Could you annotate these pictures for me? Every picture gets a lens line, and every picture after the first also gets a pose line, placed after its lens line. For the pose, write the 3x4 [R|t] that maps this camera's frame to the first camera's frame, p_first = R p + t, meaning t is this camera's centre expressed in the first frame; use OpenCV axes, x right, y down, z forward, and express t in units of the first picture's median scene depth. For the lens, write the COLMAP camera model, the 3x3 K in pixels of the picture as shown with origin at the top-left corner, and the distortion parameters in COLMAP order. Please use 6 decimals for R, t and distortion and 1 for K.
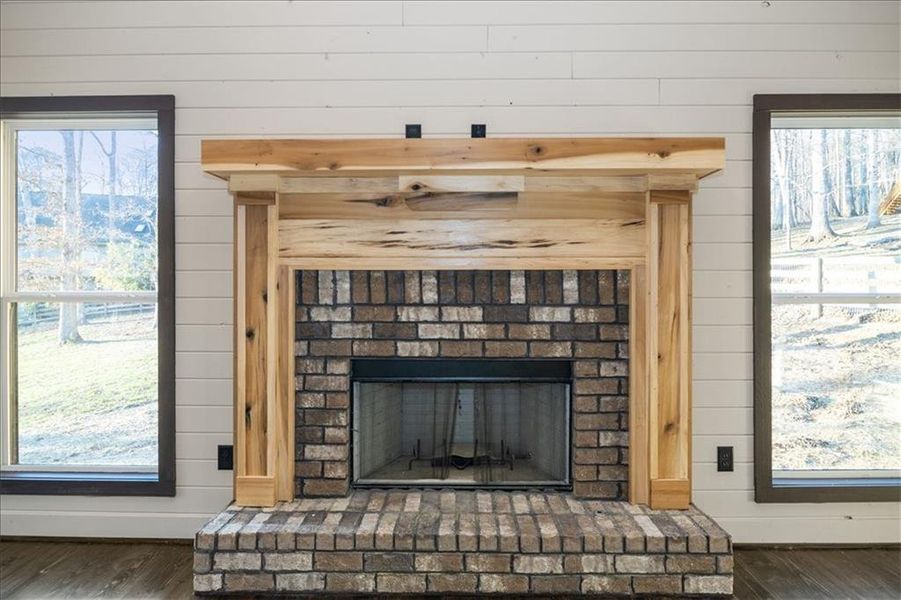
lens RADIAL K [[501.7, 0, 447.3], [0, 501.7, 285.9], [0, 0, 1]] dist [-0.007453, -0.004505]
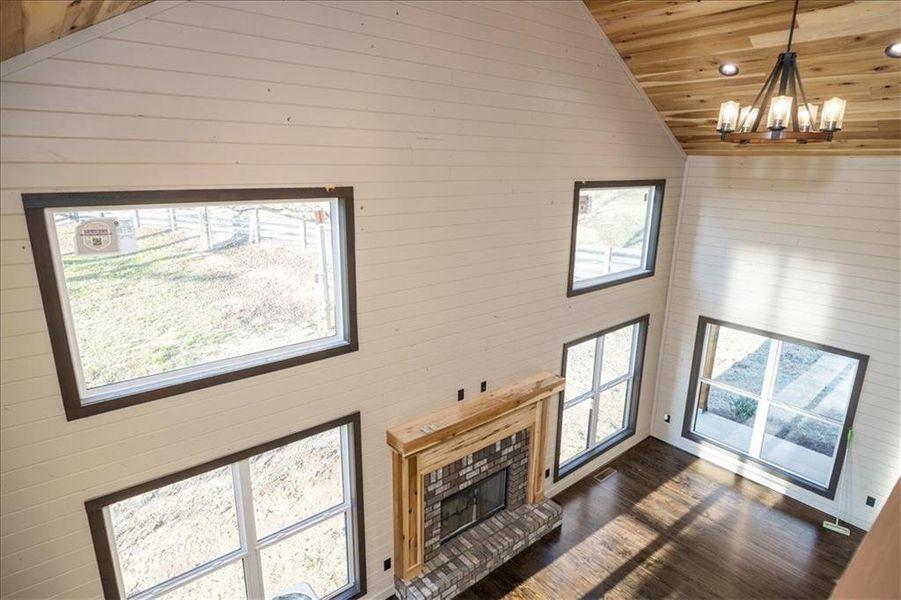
lens RADIAL K [[501.7, 0, 450.9], [0, 501.7, 297.9], [0, 0, 1]] dist [-0.007453, -0.004505]
pose [[0.762567, -0.159144, 0.627028, -1.405183], [-0.010419, 0.966121, 0.257879, -1.279671], [-0.646825, -0.203183, 0.735074, -0.456086]]
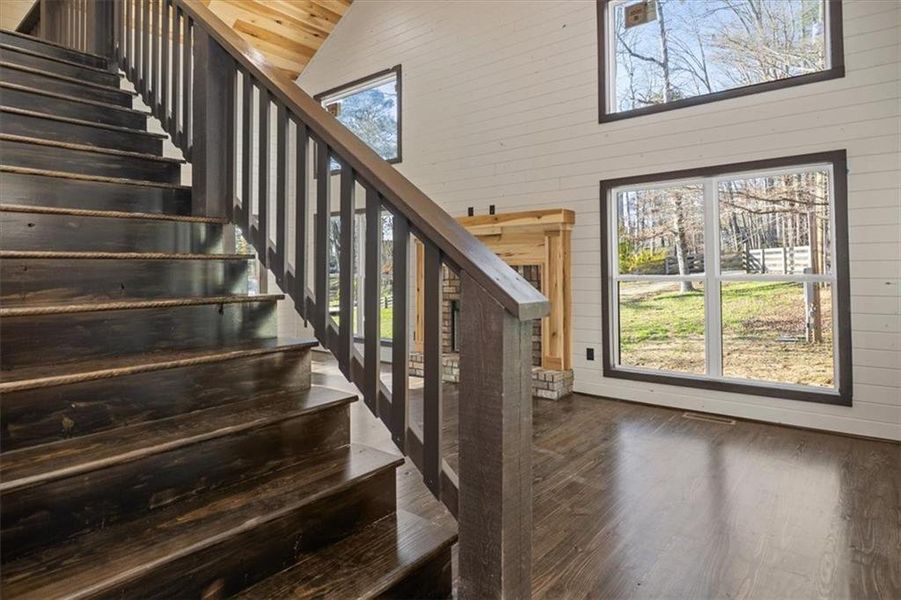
lens RADIAL K [[501.7, 0, 456.9], [0, 501.7, 258.0], [0, 0, 1]] dist [-0.007453, -0.004505]
pose [[0.783264, -0.019878, -0.621371, 1.473009], [0.004998, 0.999658, -0.025679, -0.007075], [0.621669, 0.017008, 0.783095, -1.030031]]
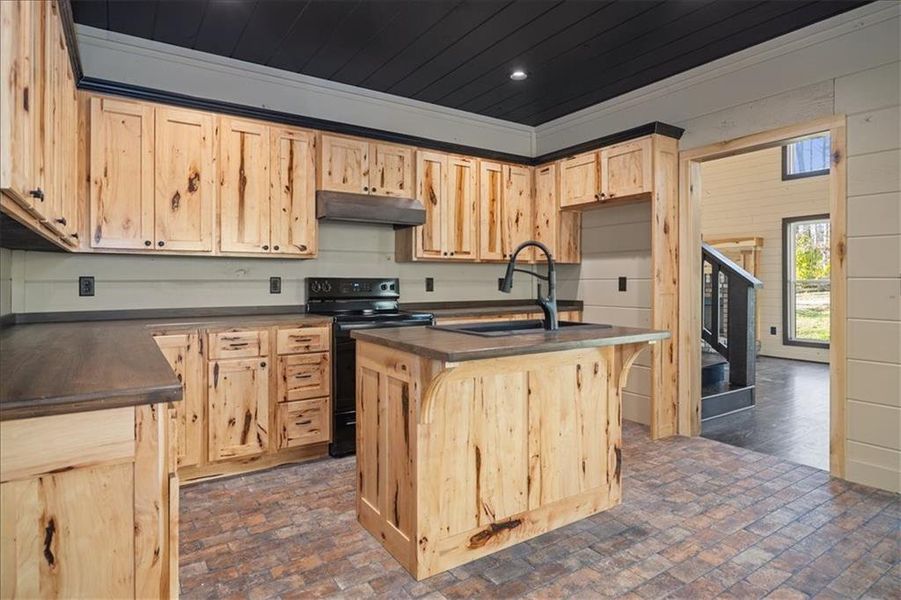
lens RADIAL K [[501.7, 0, 475.2], [0, 501.7, 280.1], [0, 0, 1]] dist [-0.007453, -0.004505]
pose [[0.586860, -0.000820, -0.809688, 2.103358], [-0.000050, 0.999999, -0.001049, 0.021194], [0.809688, 0.000656, 0.586860, -2.539259]]
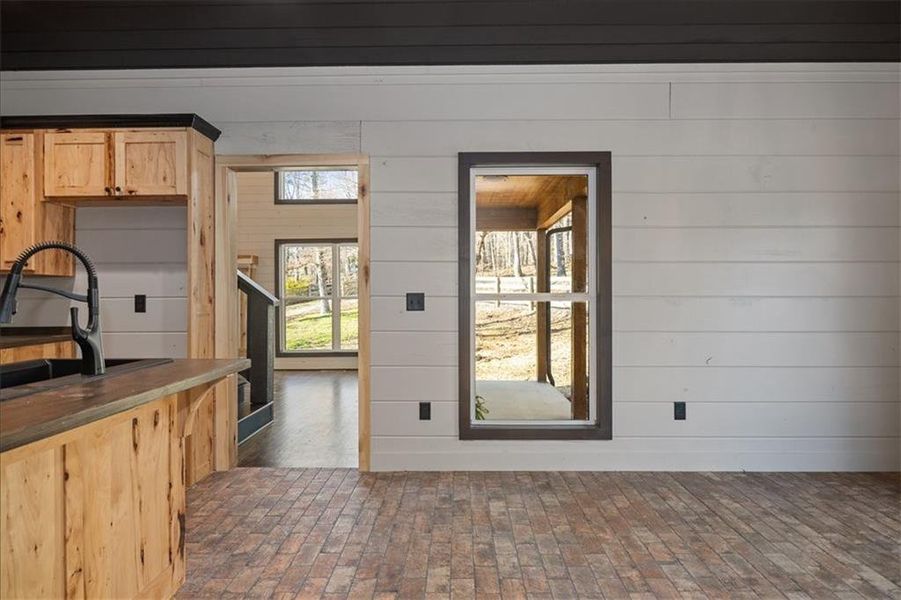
lens RADIAL K [[501.7, 0, 449.2], [0, 501.7, 294.9], [0, 0, 1]] dist [-0.007453, -0.004505]
pose [[0.999997, -0.001988, -0.001455, 1.859743], [0.001984, 0.999995, -0.002474, 0.014154], [0.001460, 0.002472, 0.999996, -2.502322]]
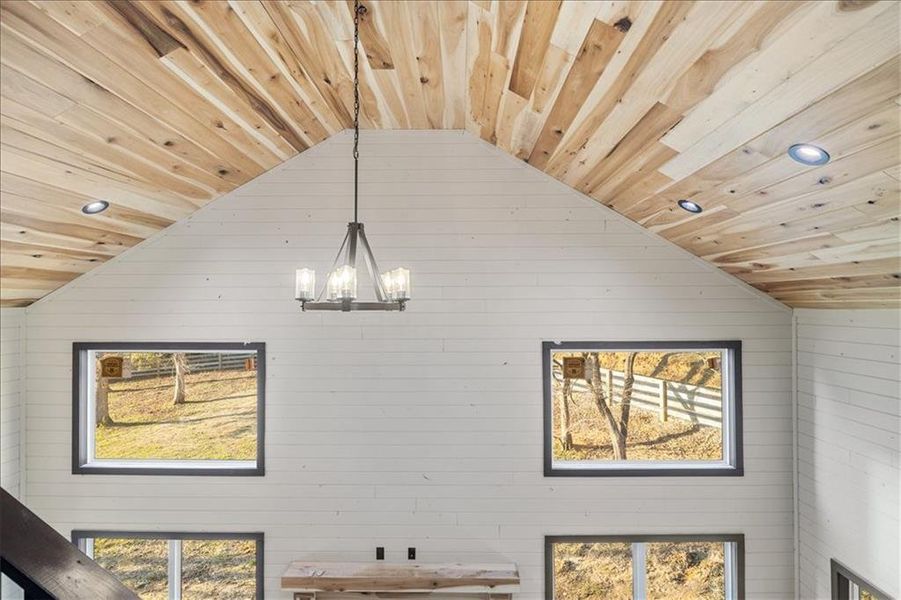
lens RADIAL K [[501.7, 0, 447.0], [0, 501.7, 291.3], [0, 0, 1]] dist [-0.007453, -0.004505]
pose [[0.999975, -0.003907, -0.005883, 0.229926], [0.003727, 0.999535, -0.030249, -1.356382], [0.005998, 0.030227, 0.999525, -1.121784]]
